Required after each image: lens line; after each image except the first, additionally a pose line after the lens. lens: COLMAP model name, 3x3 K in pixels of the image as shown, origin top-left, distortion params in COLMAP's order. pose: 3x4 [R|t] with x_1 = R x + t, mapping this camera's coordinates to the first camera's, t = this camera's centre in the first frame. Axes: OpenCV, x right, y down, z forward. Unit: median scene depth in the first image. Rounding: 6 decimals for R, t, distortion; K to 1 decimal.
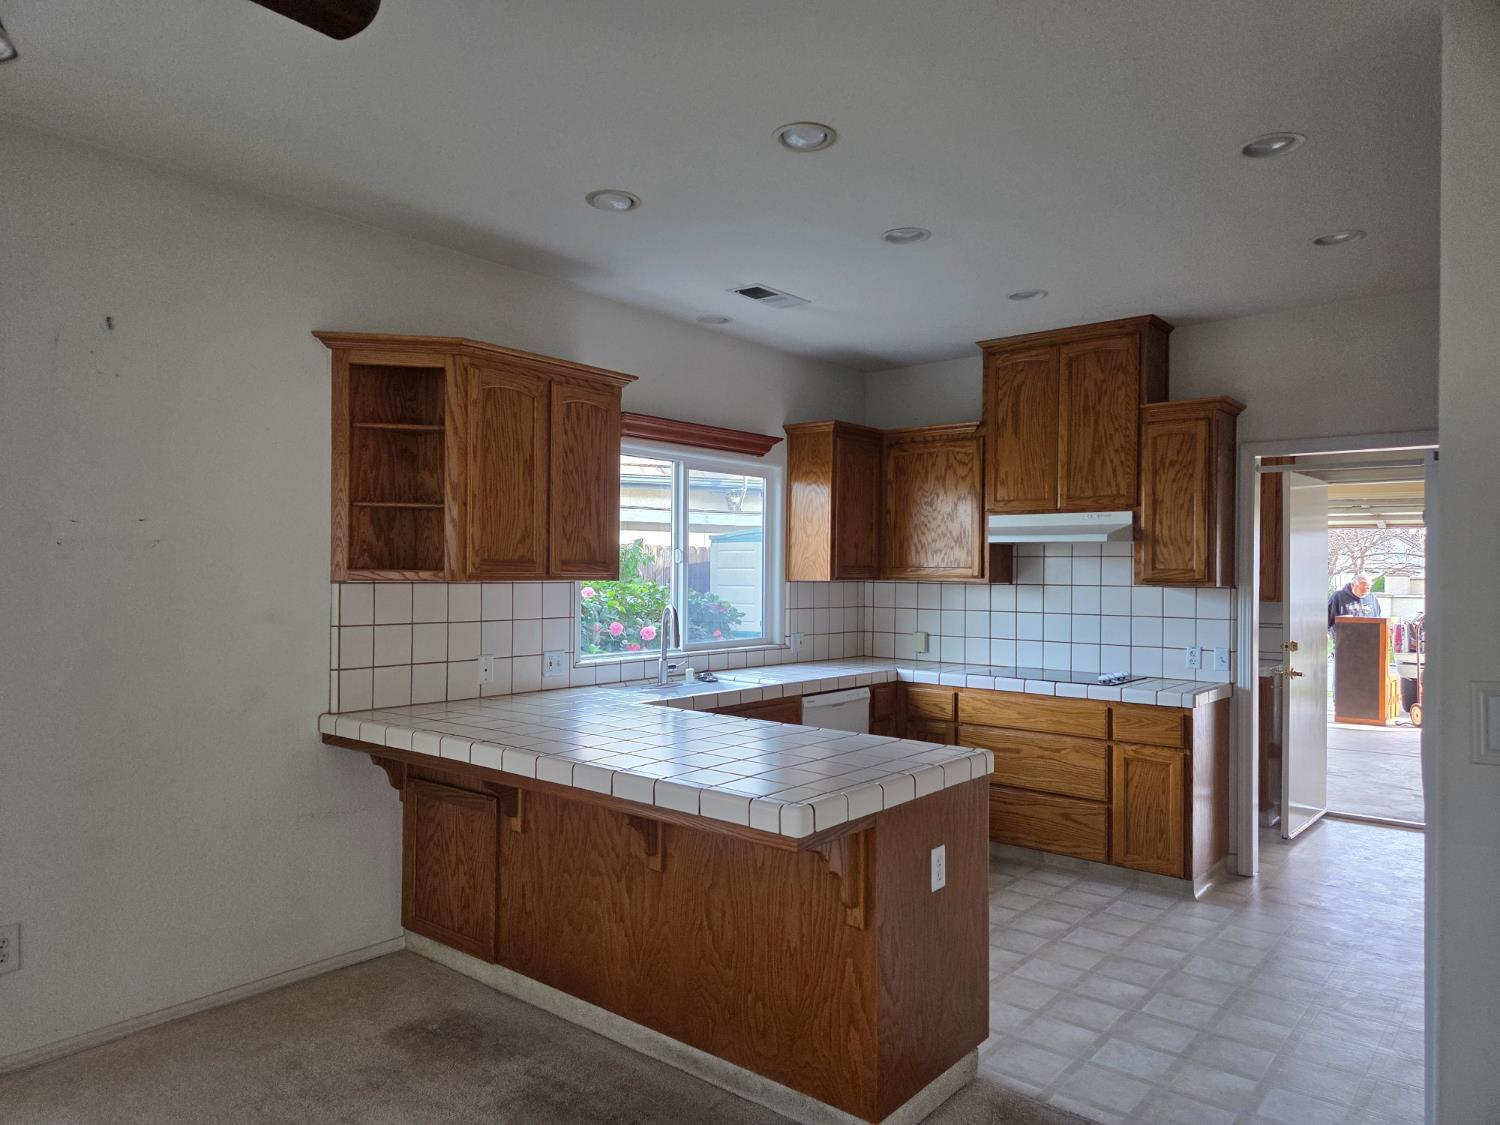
lens RADIAL K [[987.1, 0, 746.0], [0, 987.1, 566.4], [0, 0, 1]] dist [0.059917, -0.073314]
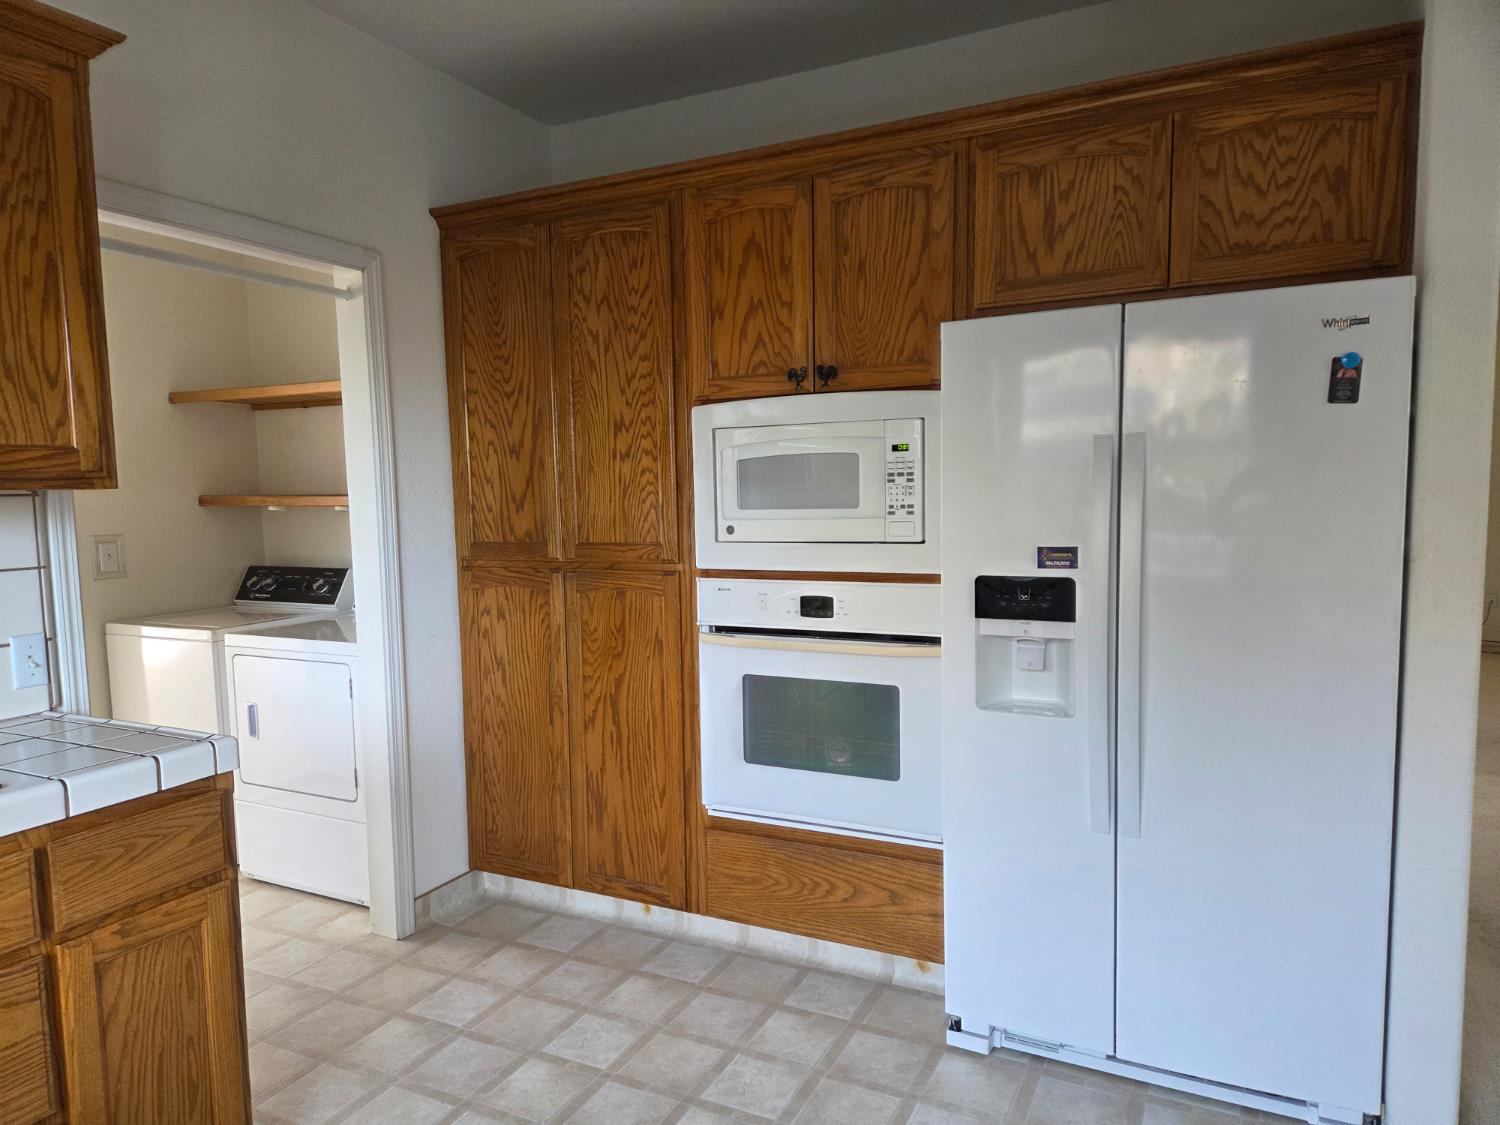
lens RADIAL K [[988.7, 0, 744.2], [0, 988.7, 579.1], [0, 0, 1]] dist [0.076577, -0.073235]
pose [[-0.223774, -0.094115, 0.970086, -0.013407], [0.012532, 0.994967, 0.099419, 0.018057], [-0.974560, 0.034405, -0.221468, 0.787819]]
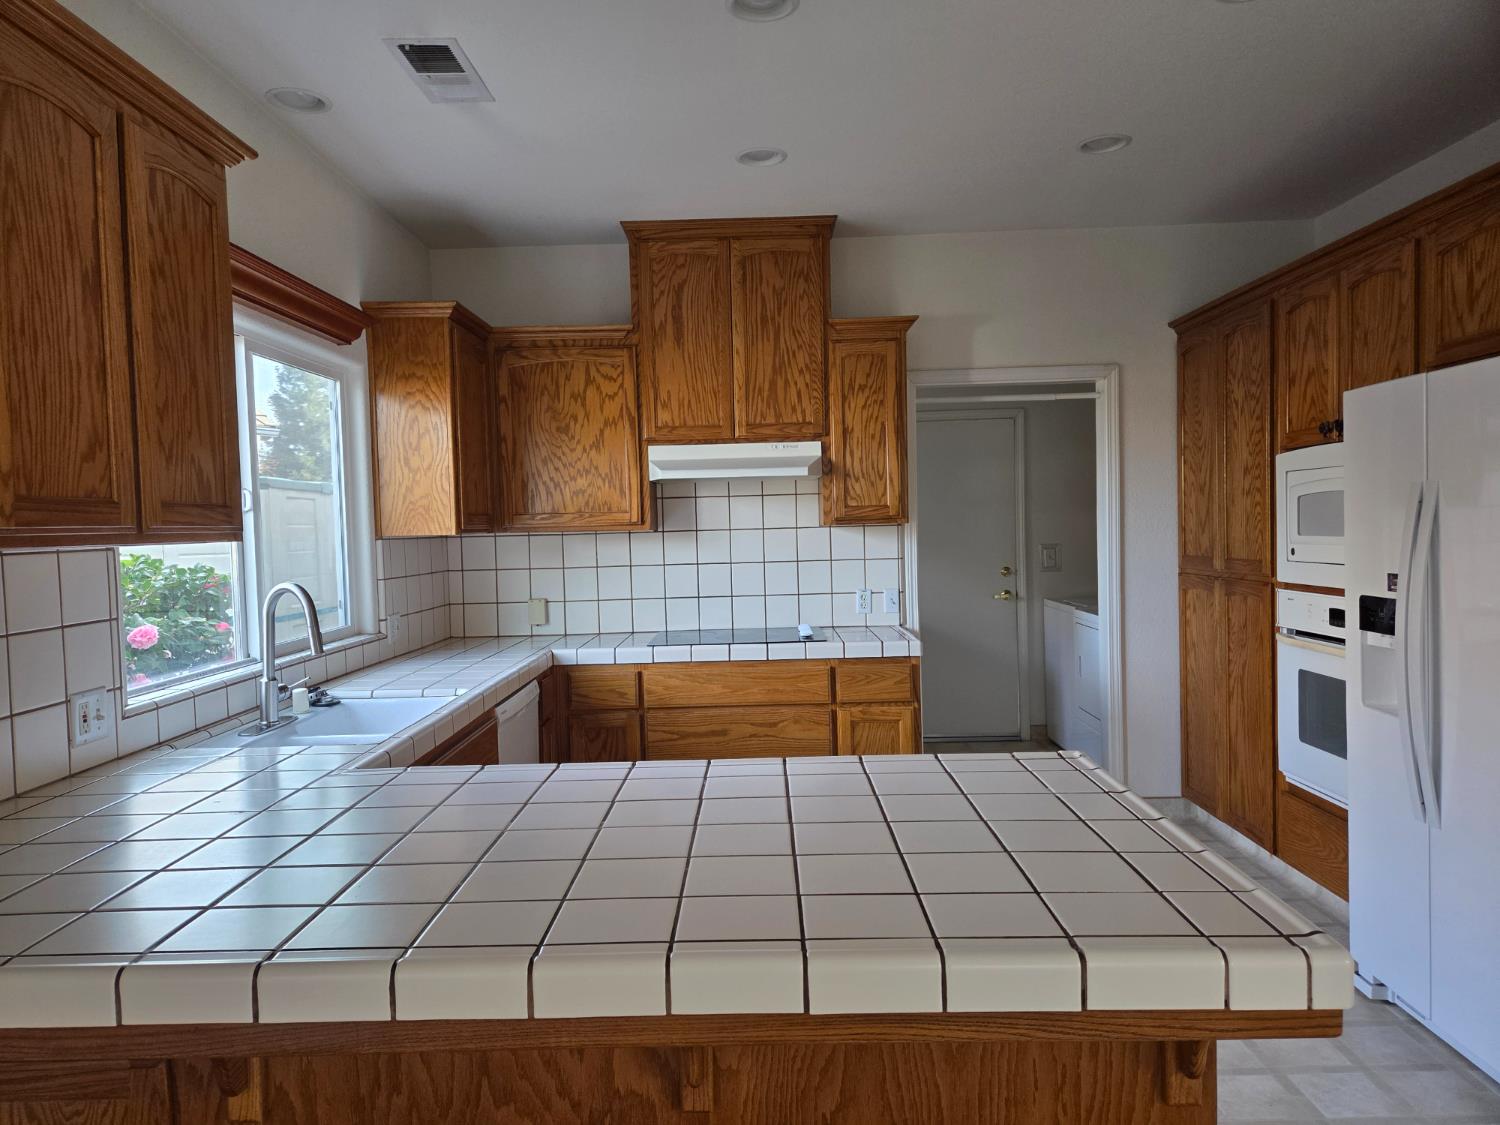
lens RADIAL K [[987.1, 0, 746.0], [0, 987.1, 566.4], [0, 0, 1]] dist [0.059917, -0.073314]
pose [[0.774972, -0.056876, 0.629431, -0.216977], [0.030989, 0.998164, 0.052040, 0.007221], [-0.631235, -0.020824, 0.775312, 0.357704]]
